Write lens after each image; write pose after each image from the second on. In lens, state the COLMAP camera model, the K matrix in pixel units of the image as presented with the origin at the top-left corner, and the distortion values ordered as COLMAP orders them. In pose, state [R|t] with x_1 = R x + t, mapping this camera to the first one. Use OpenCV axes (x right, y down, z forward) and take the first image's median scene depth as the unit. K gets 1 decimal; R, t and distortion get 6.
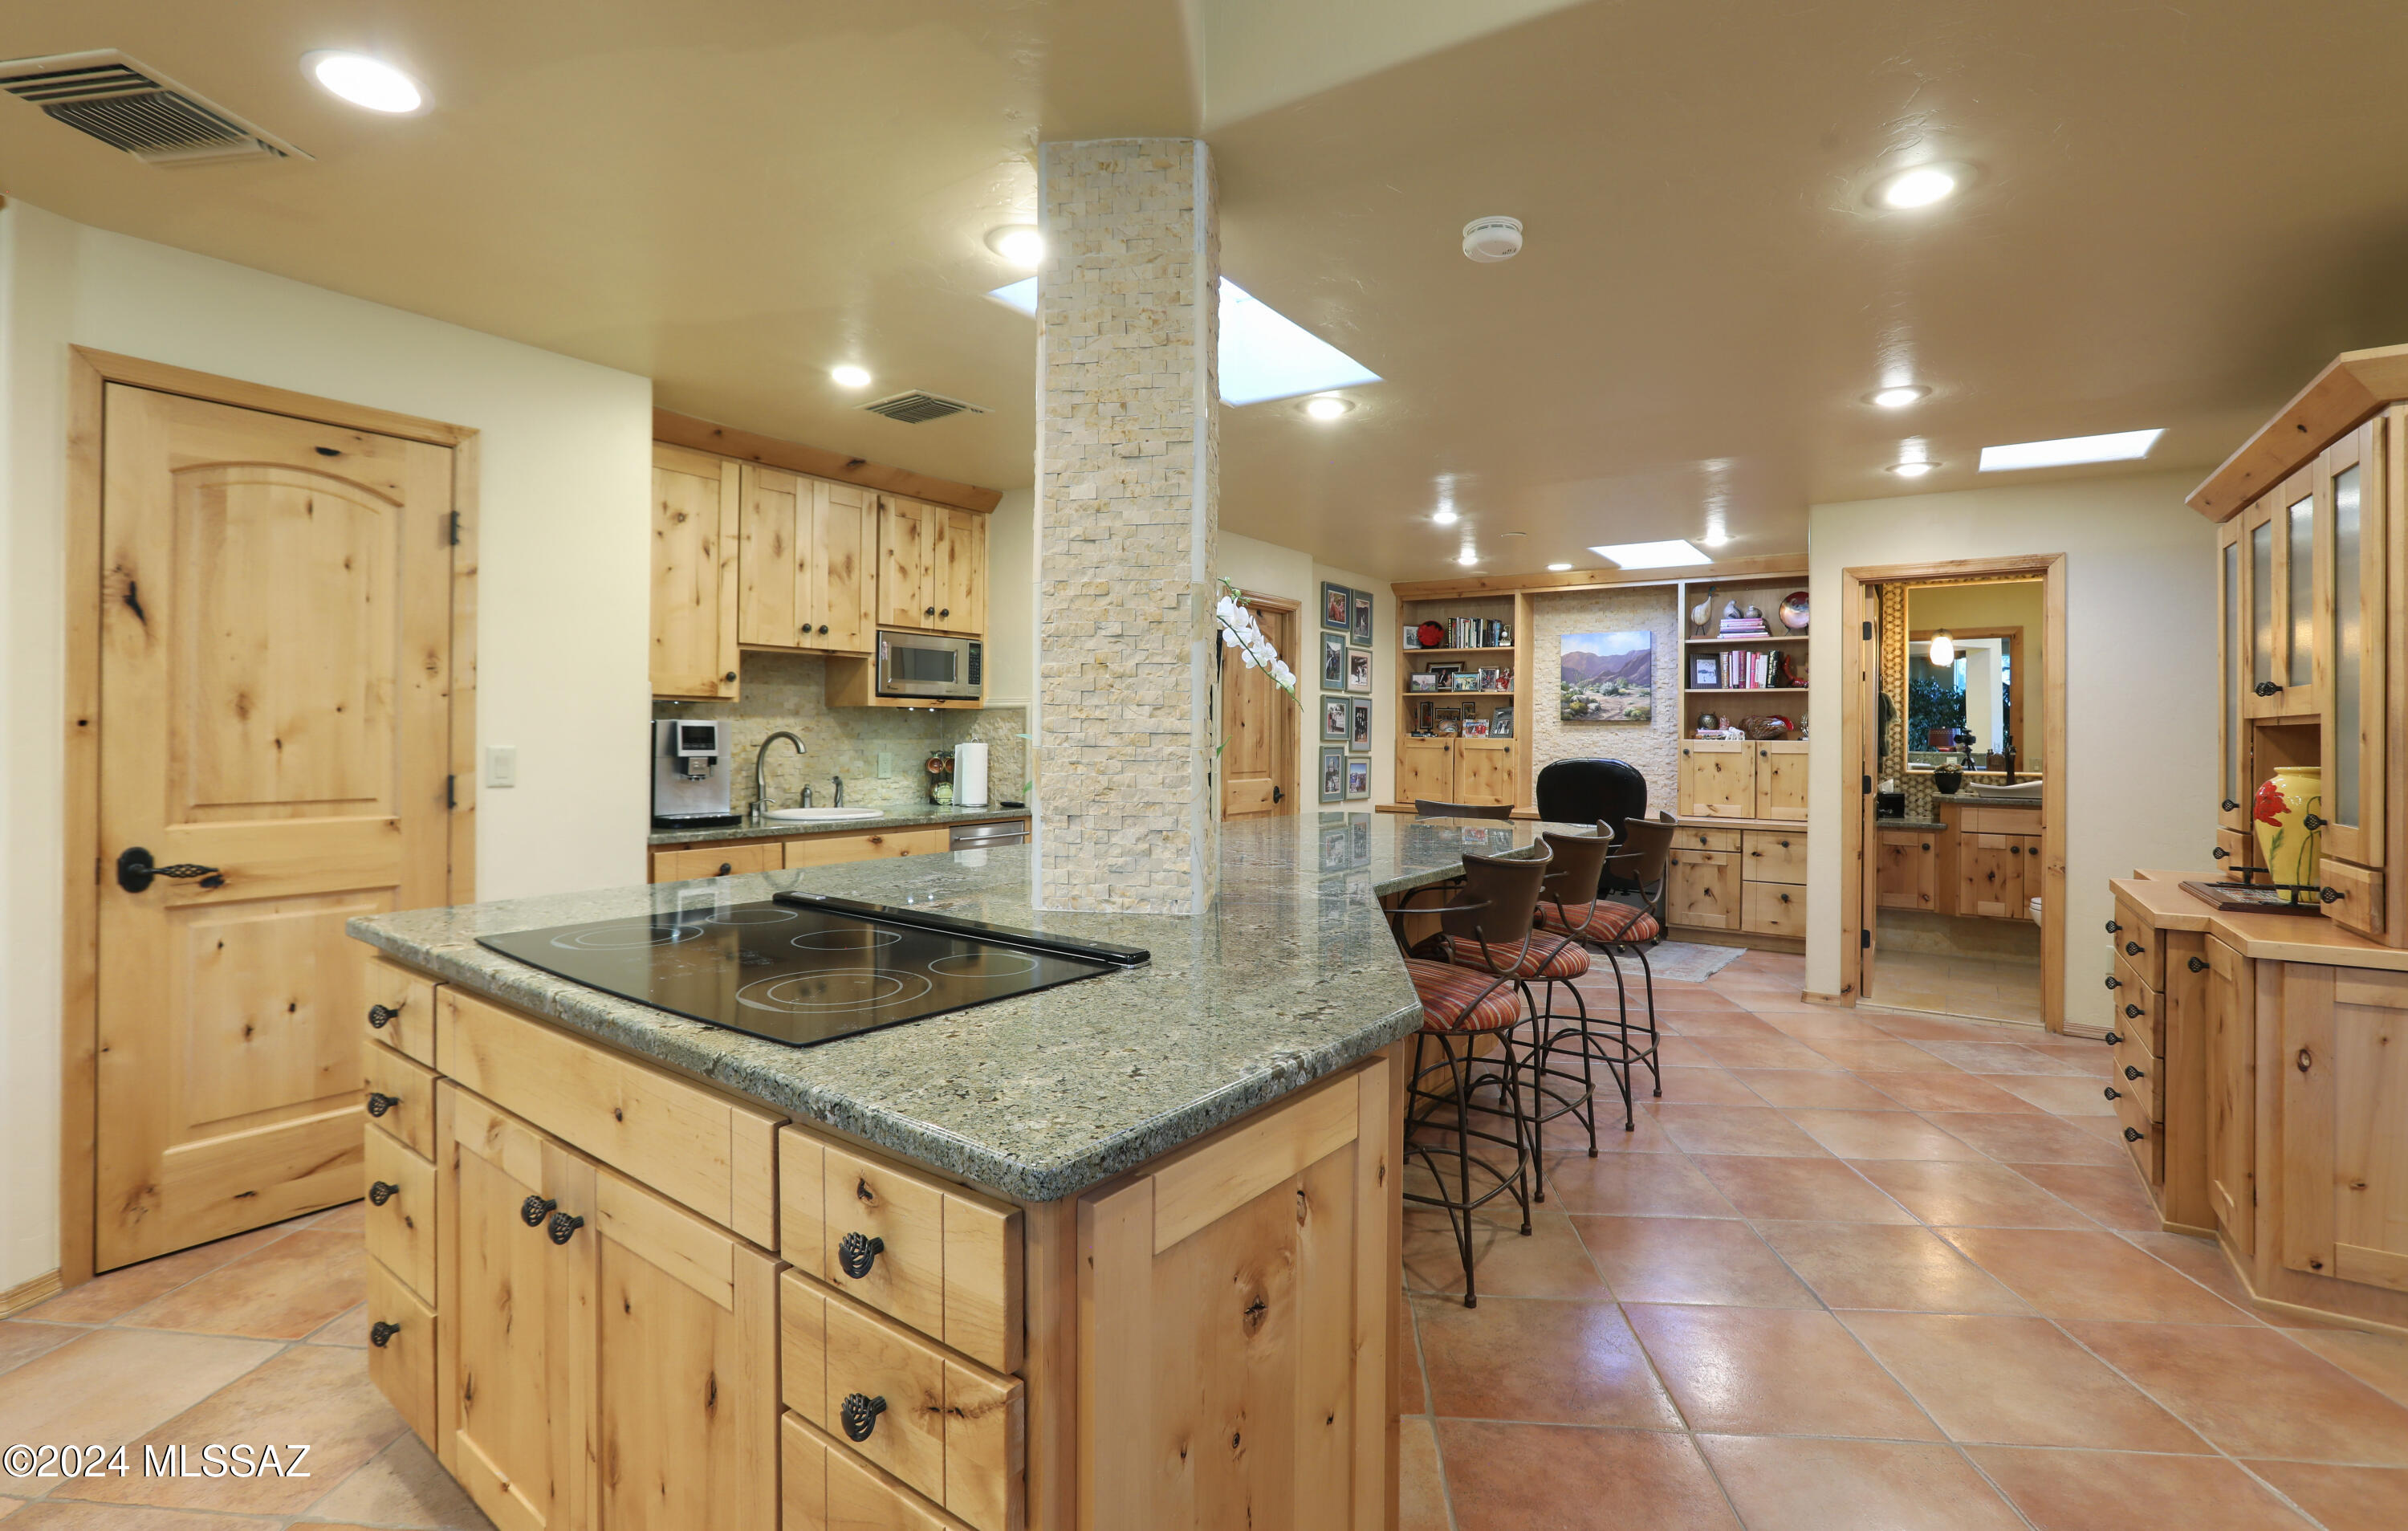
lens RADIAL K [[1124.1, 0, 1198.9], [0, 1124.1, 730.6], [0, 0, 1]] dist [-0.000370, -0.000040]
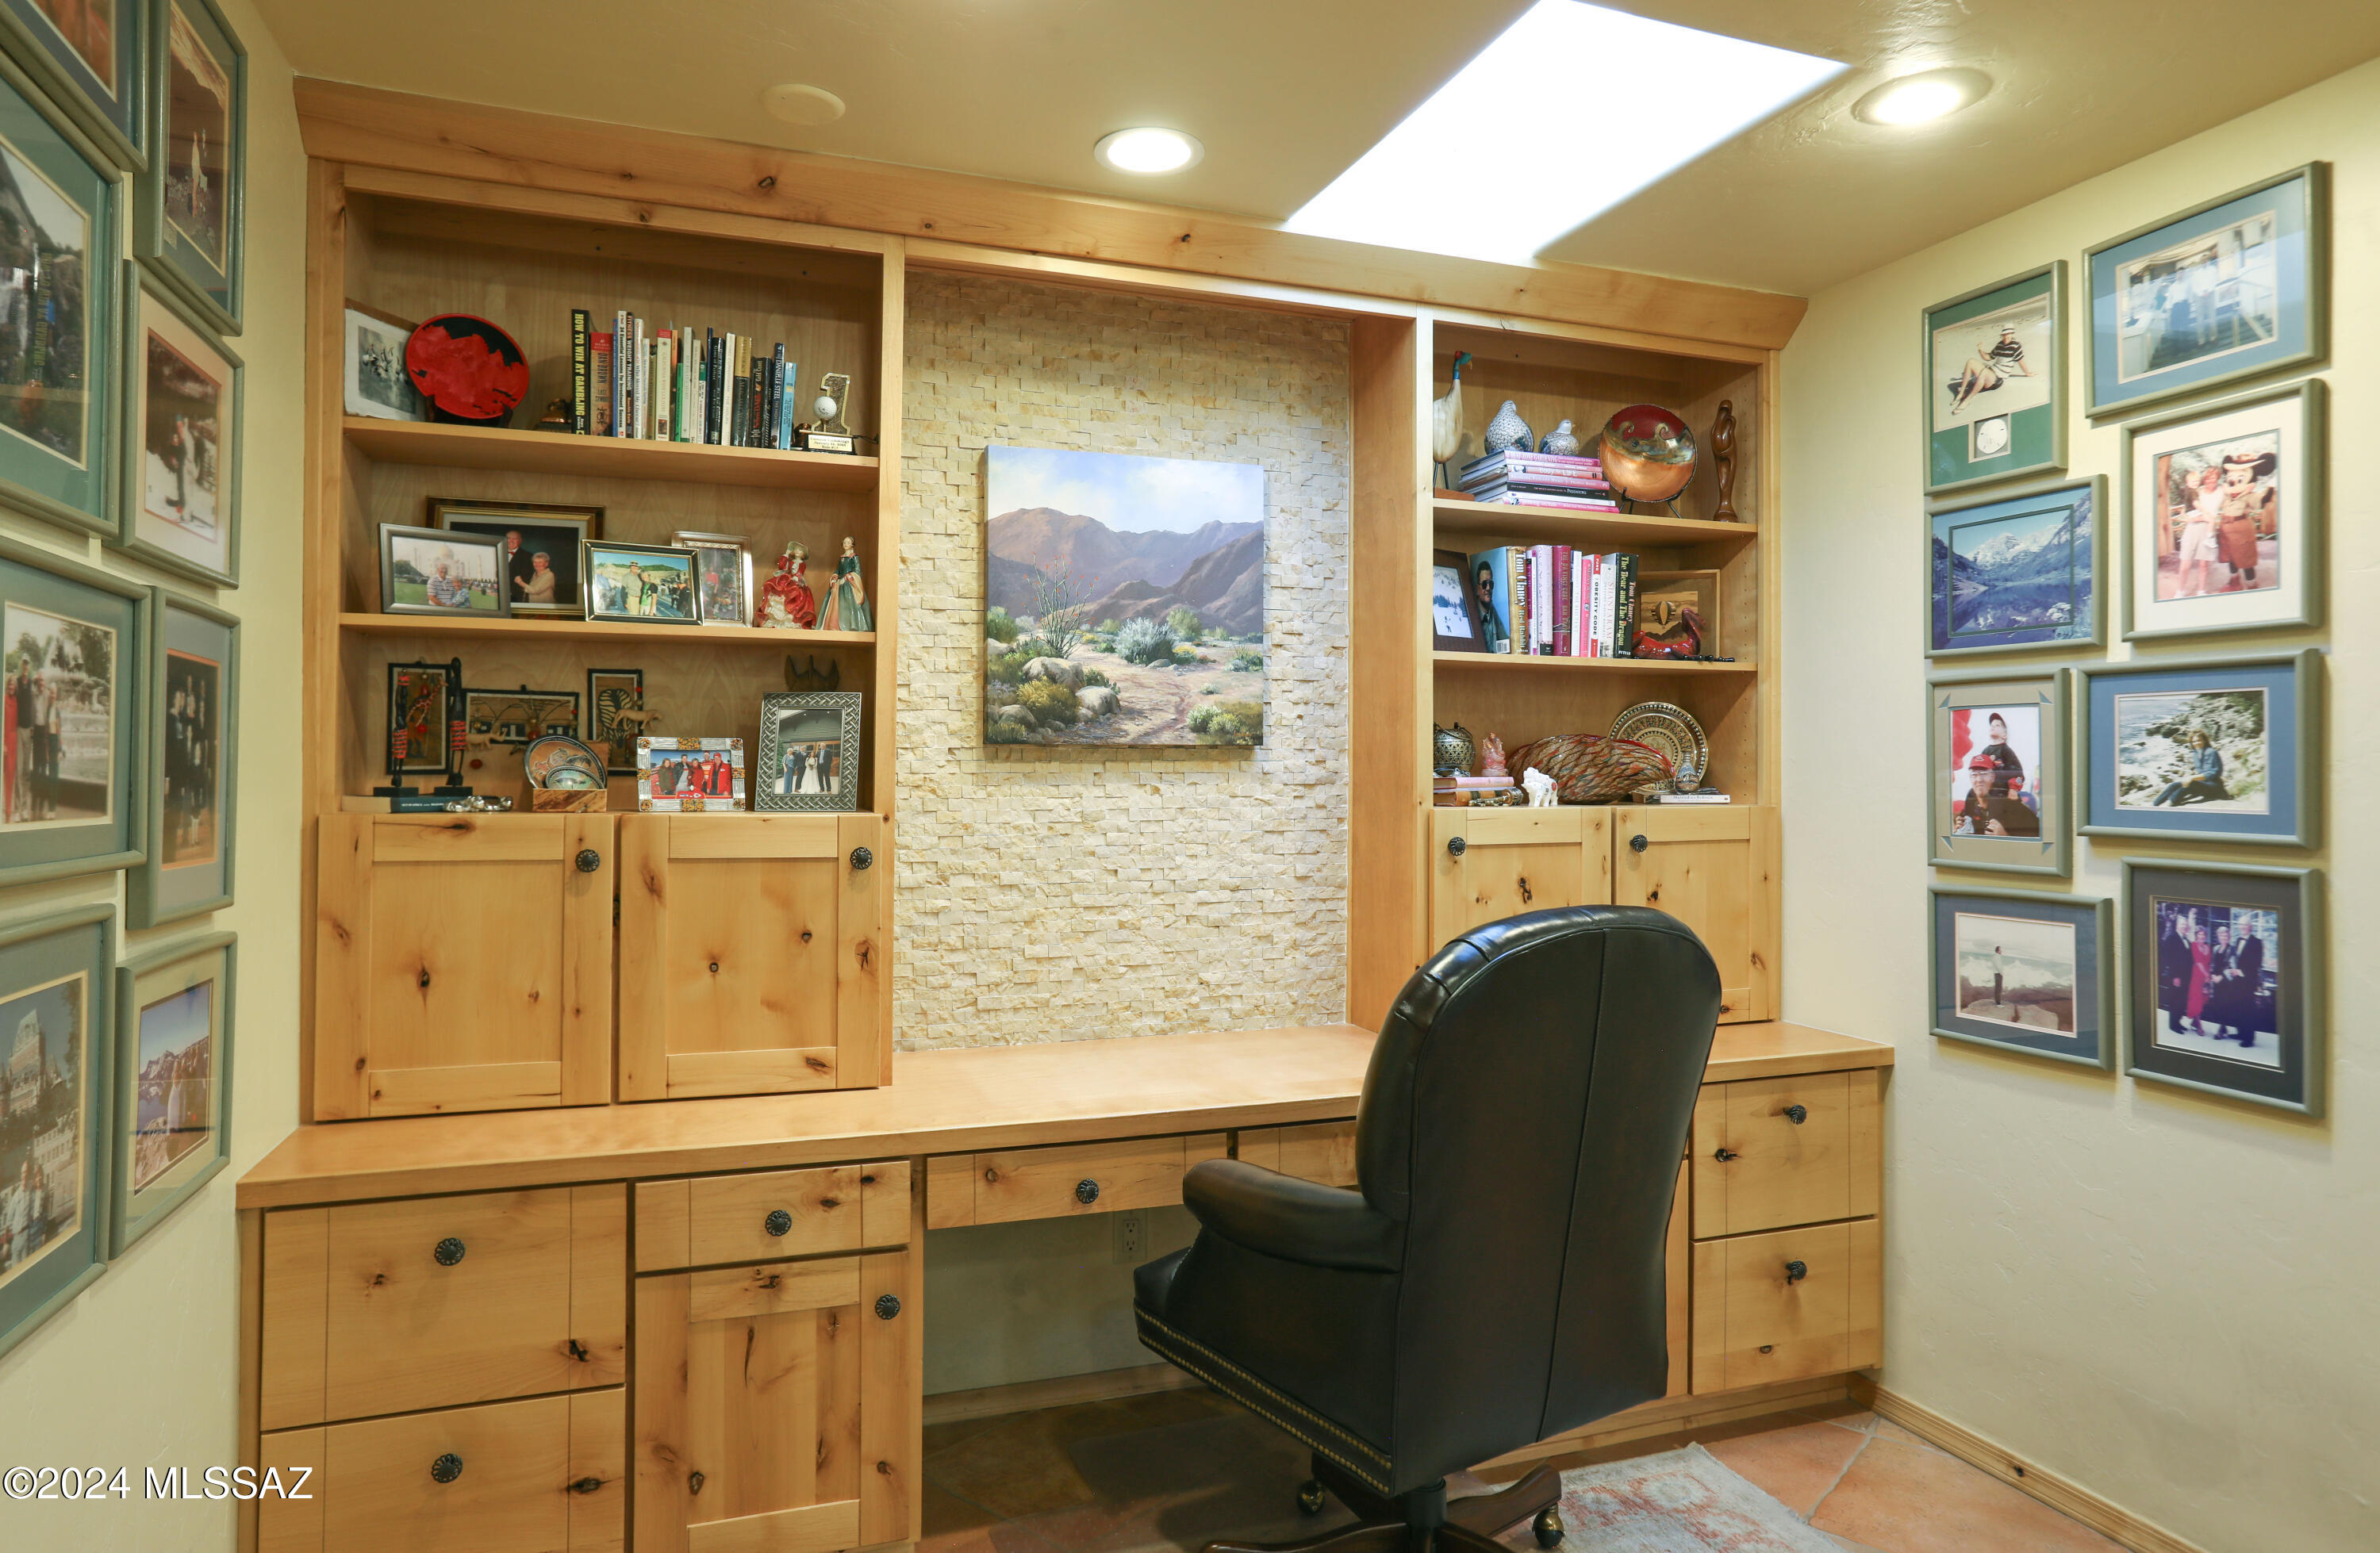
lens RADIAL K [[1407.9, 0, 1190.4], [0, 1407.9, 747.4], [0, 0, 1]] dist [-0.005060, 0.000057]
pose [[0.578246, 0.004152, 0.815852, 0.059402], [0.000563, 0.999985, -0.005488, -0.006167], [-0.815862, 0.003633, 0.578235, 0.761579]]
